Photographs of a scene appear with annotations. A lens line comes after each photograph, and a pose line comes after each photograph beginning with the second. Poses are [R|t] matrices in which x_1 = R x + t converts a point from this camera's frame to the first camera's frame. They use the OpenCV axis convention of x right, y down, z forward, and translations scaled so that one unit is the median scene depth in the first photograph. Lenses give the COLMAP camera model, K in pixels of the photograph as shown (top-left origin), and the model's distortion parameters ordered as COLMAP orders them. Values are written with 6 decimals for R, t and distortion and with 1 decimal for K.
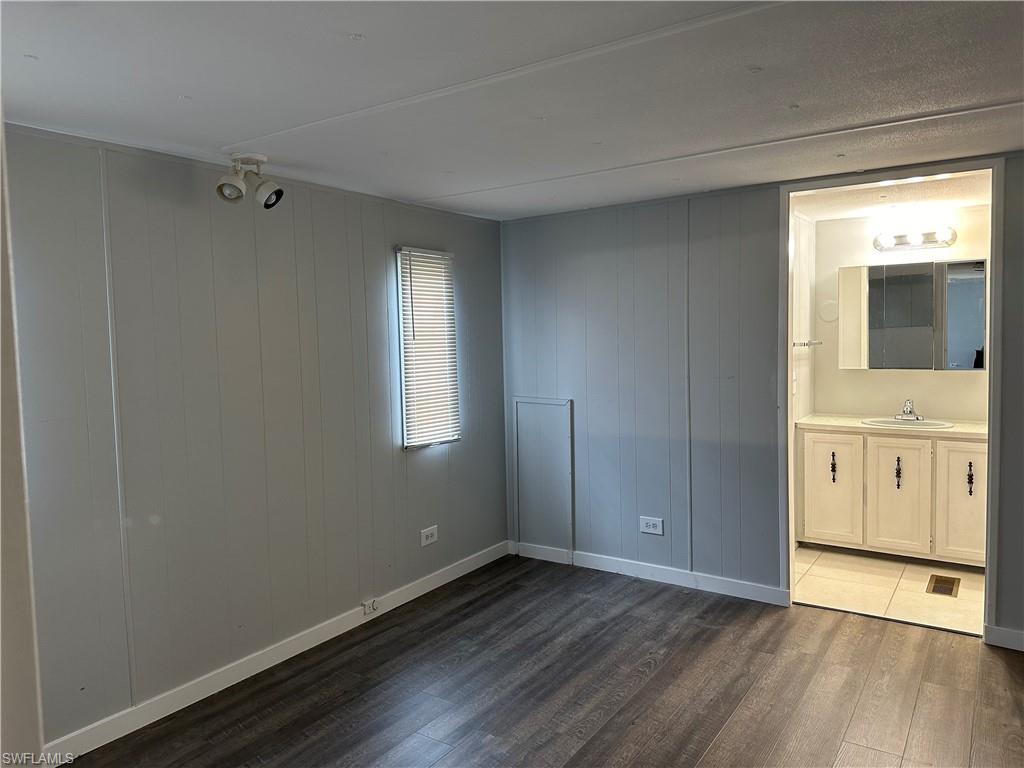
lens RADIAL K [[715.8, 0, 516.9], [0, 715.8, 392.9], [0, 0, 1]] dist [0.083547, -0.093098]
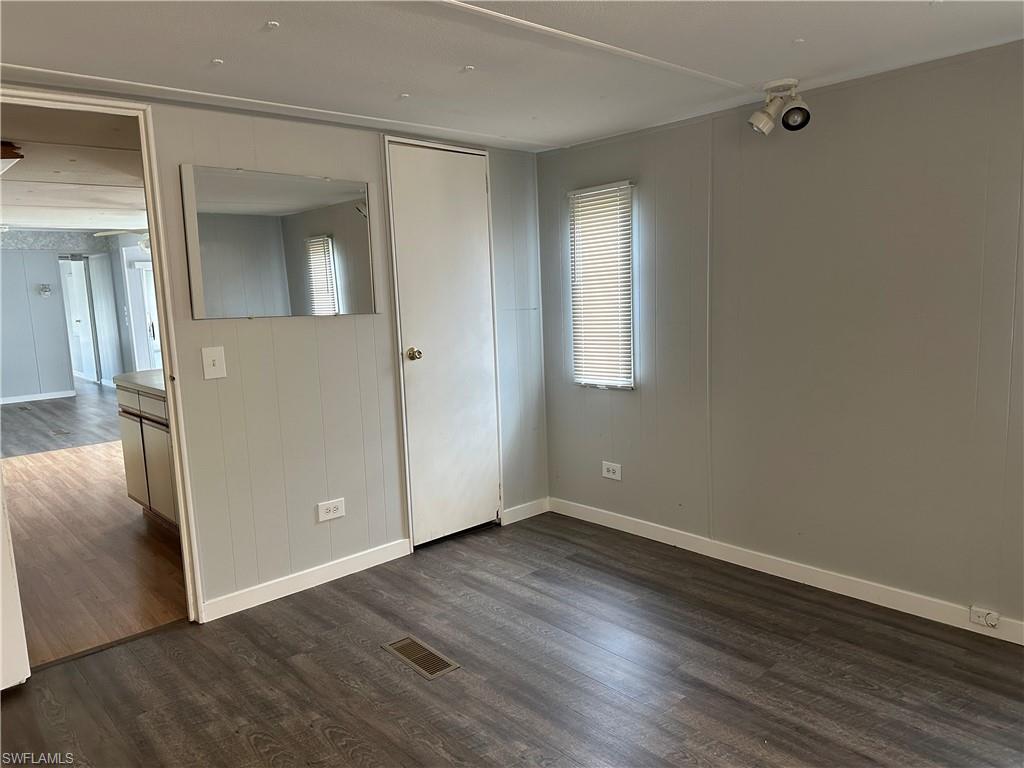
lens RADIAL K [[715.5, 0, 516.1], [0, 715.5, 394.5], [0, 0, 1]] dist [0.045446, -0.061712]
pose [[-0.232146, 0.166898, -0.958255, 0.733696], [-0.036754, 0.982960, 0.180105, -0.058364], [0.971986, 0.077030, -0.222057, 0.853047]]
